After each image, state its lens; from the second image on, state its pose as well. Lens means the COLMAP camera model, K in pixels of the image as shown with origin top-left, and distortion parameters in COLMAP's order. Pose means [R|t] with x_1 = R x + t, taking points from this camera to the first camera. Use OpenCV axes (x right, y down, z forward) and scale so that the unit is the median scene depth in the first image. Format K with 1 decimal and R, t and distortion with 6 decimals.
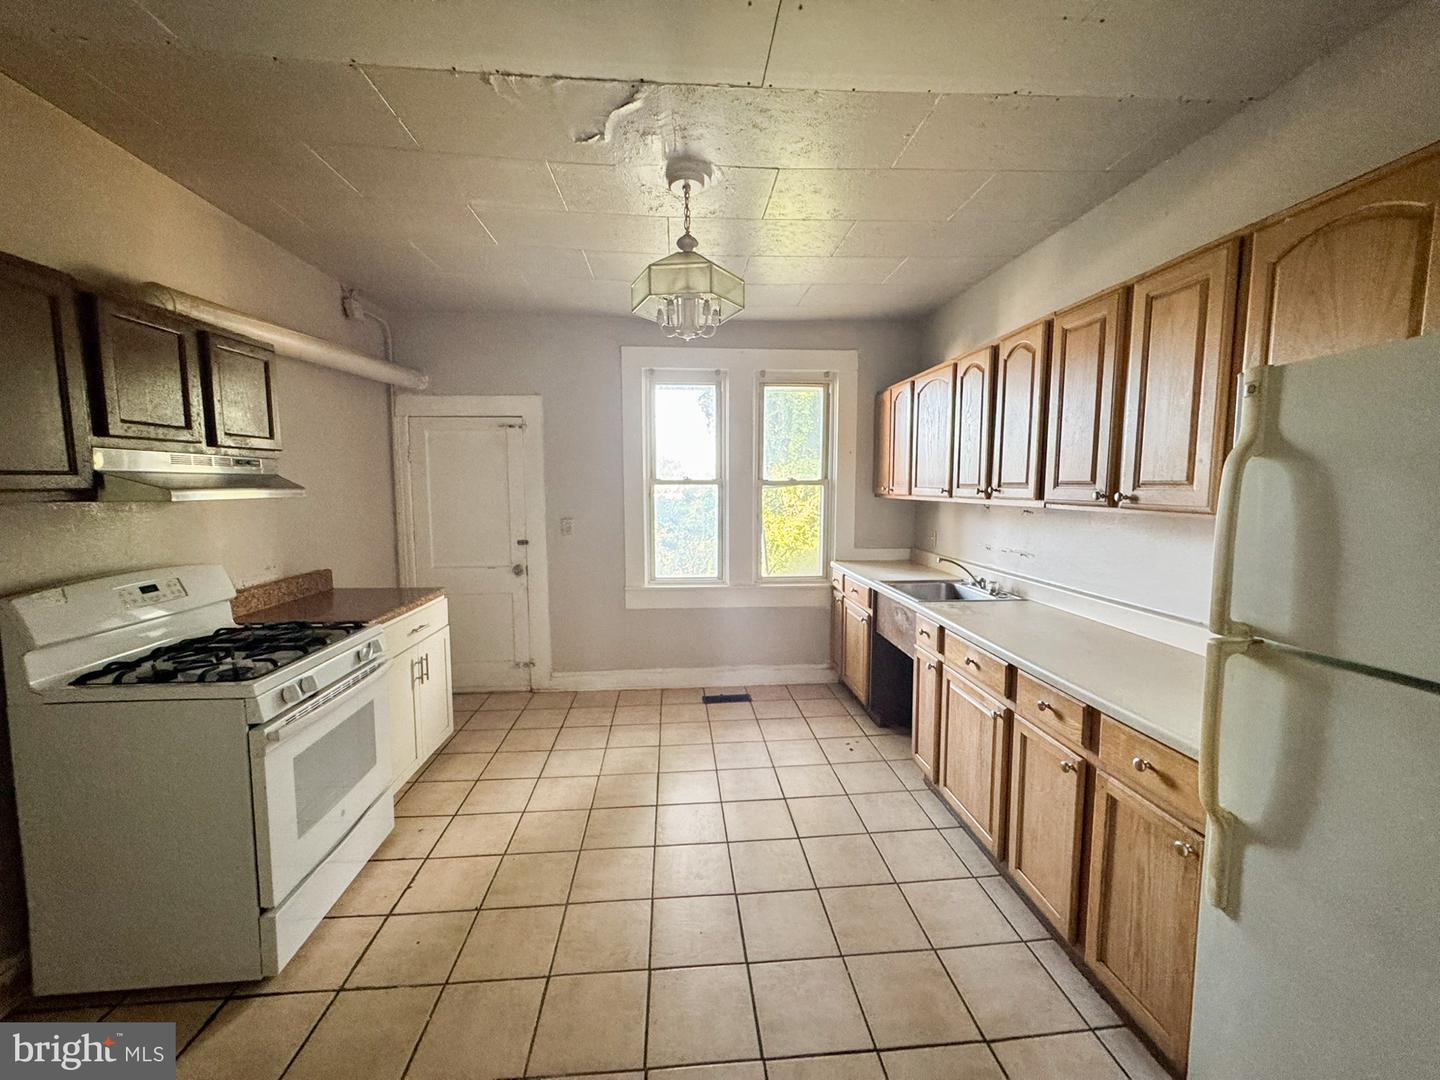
lens RADIAL K [[583.6, 0, 718.3], [0, 583.6, 536.7], [0, 0, 1]] dist [0.000108, 0.000300]
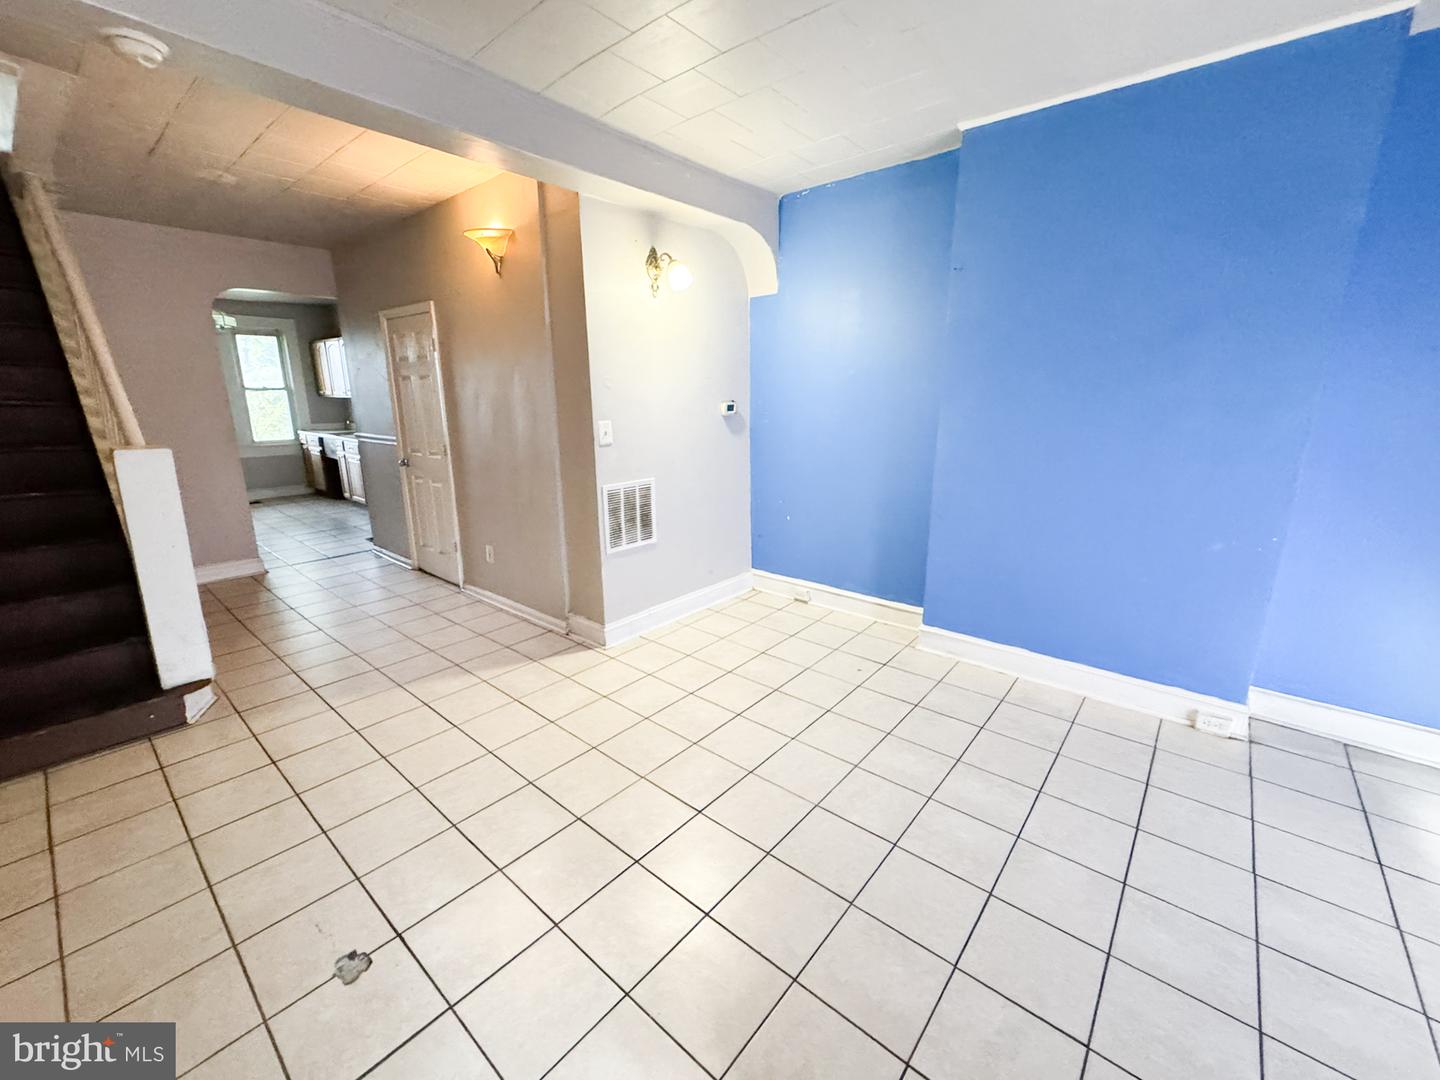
lens RADIAL K [[583.6, 0, 723.1], [0, 583.6, 534.6], [0, 0, 1]] dist [0.000108, 0.000300]
pose [[0.712056, -0.166896, 0.681998, -0.186669], [0.063678, 0.982686, 0.173995, 0.136246], [-0.699229, -0.080466, 0.710355, -1.423797]]
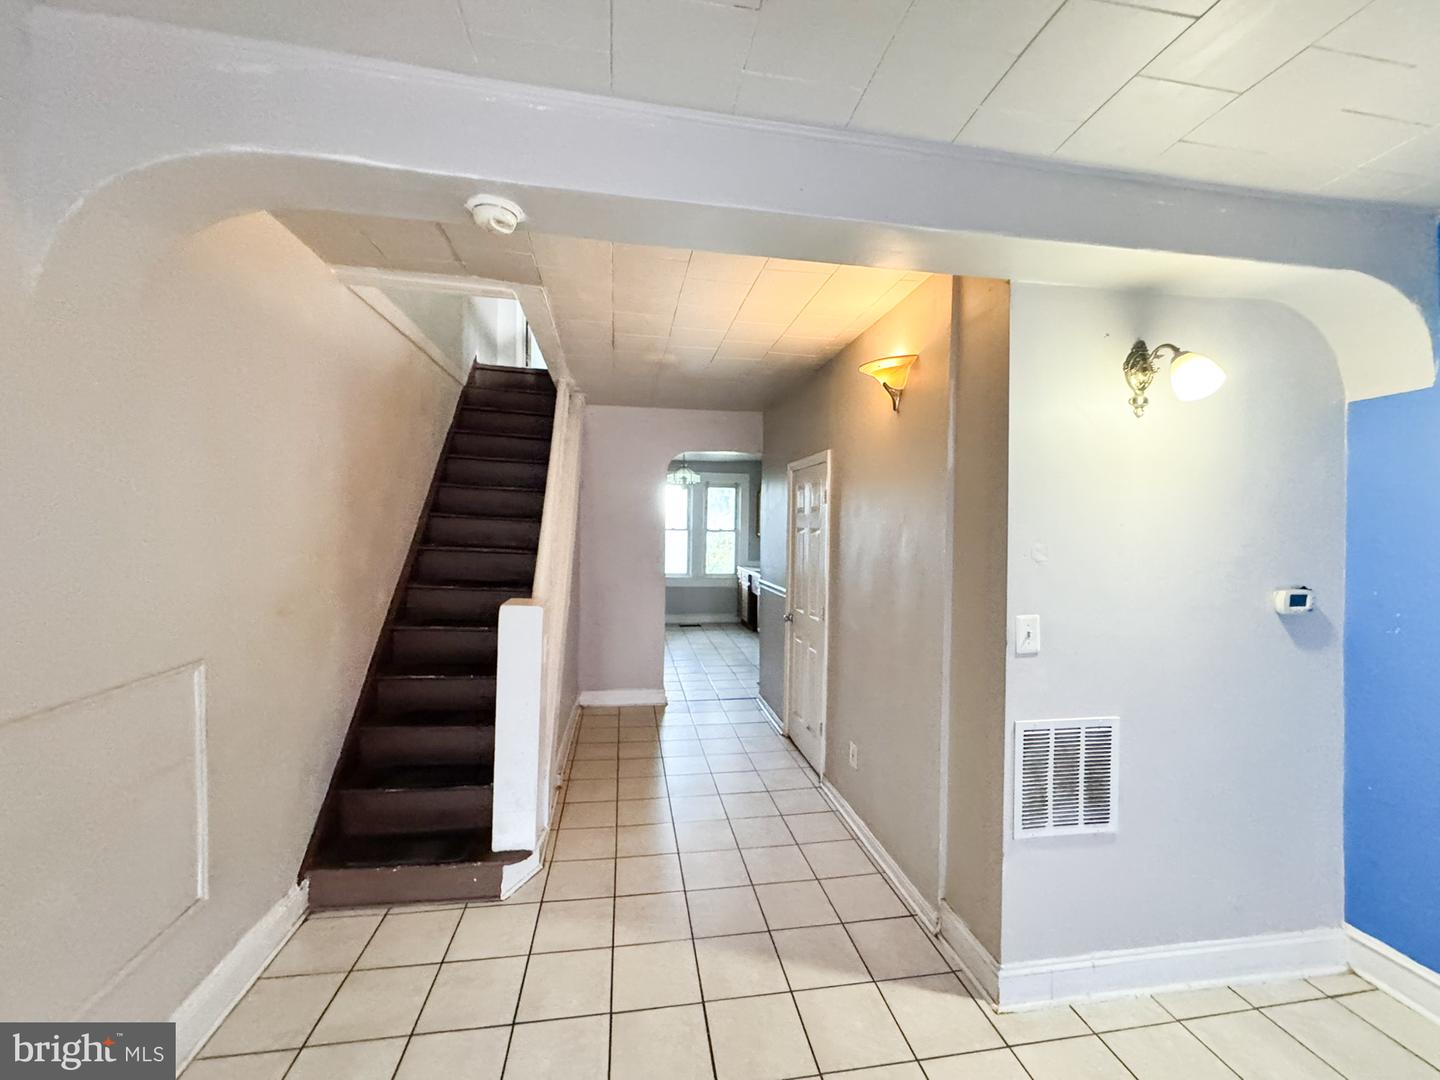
lens RADIAL K [[583.6, 0, 714.8], [0, 583.6, 534.0], [0, 0, 1]] dist [0.000108, 0.000300]
pose [[0.997616, 0.017022, 0.066882, -0.044708], [-0.011916, 0.997035, -0.076016, 0.090513], [-0.067978, 0.075038, 0.994861, -1.228198]]
